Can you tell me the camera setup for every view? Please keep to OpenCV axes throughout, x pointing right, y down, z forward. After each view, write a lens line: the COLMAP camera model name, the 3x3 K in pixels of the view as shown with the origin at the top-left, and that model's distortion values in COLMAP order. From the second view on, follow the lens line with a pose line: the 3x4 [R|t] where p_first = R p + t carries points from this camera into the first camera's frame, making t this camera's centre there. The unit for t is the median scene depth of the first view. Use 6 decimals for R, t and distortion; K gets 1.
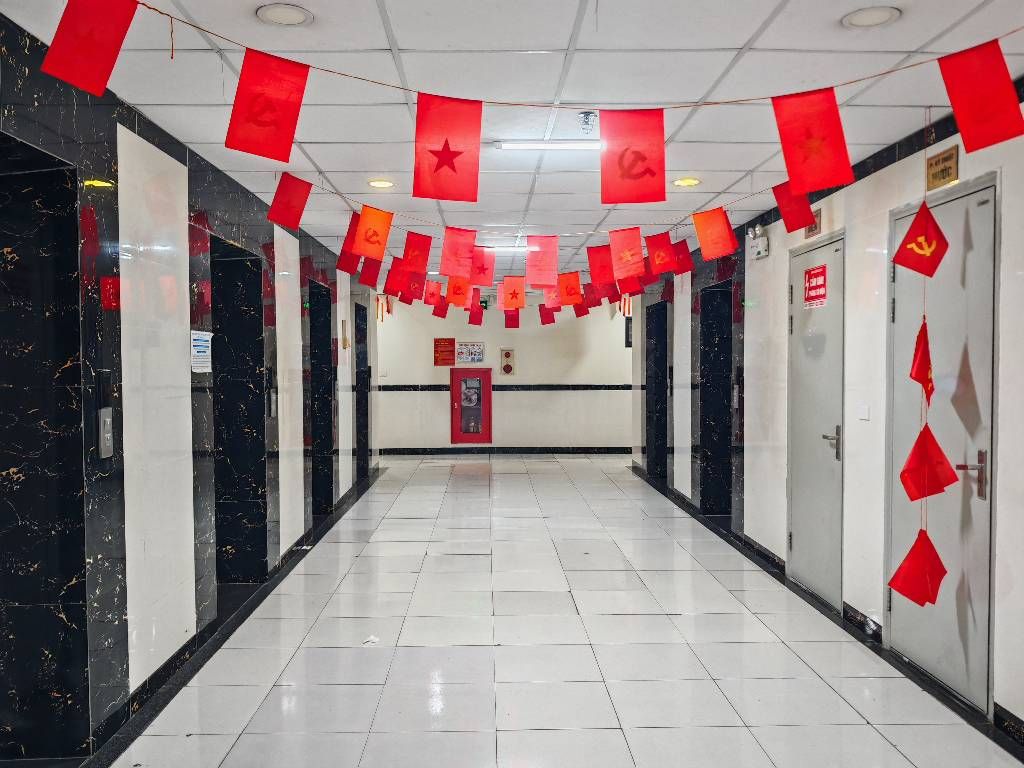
lens RADIAL K [[830.0, 0, 509.7], [0, 830.0, 383.2], [0, 0, 1]] dist [0.001143, -0.015599]
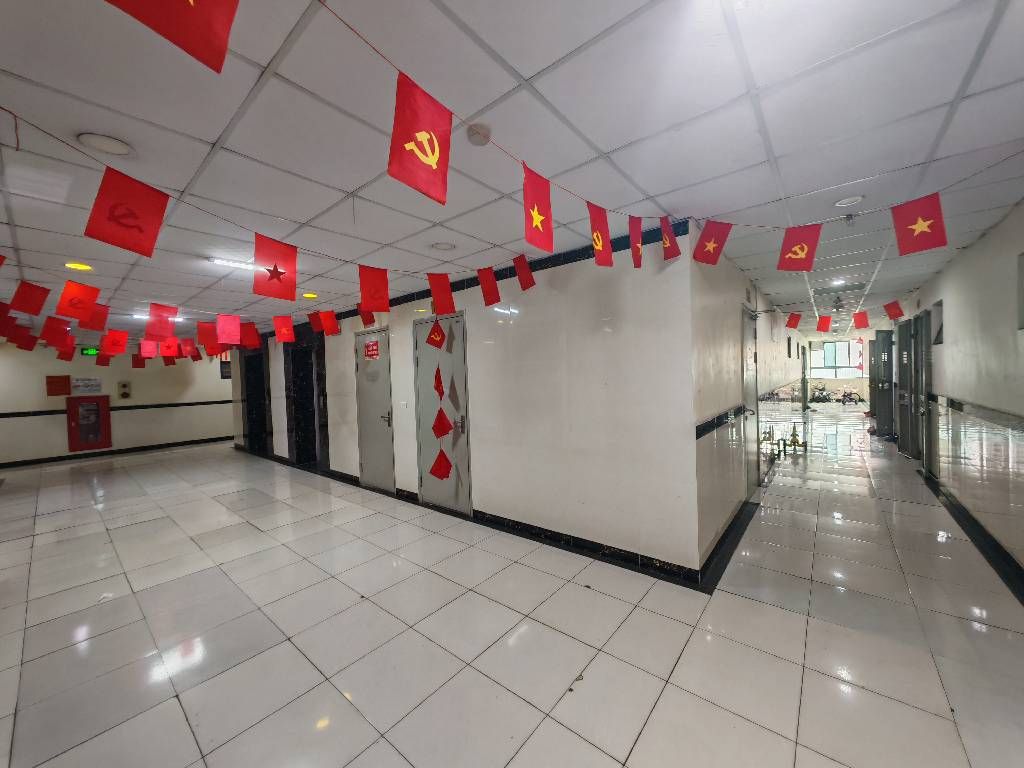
lens RADIAL K [[386.1, 0, 512.0], [0, 386.1, 385.1], [0, 0, 1]] dist [-0.000307, -0.000014]
pose [[0.649966, -0.037184, 0.759053, -0.159352], [0.050655, 0.998701, 0.005549, -0.008883], [-0.758273, 0.034844, 0.651005, 0.046542]]
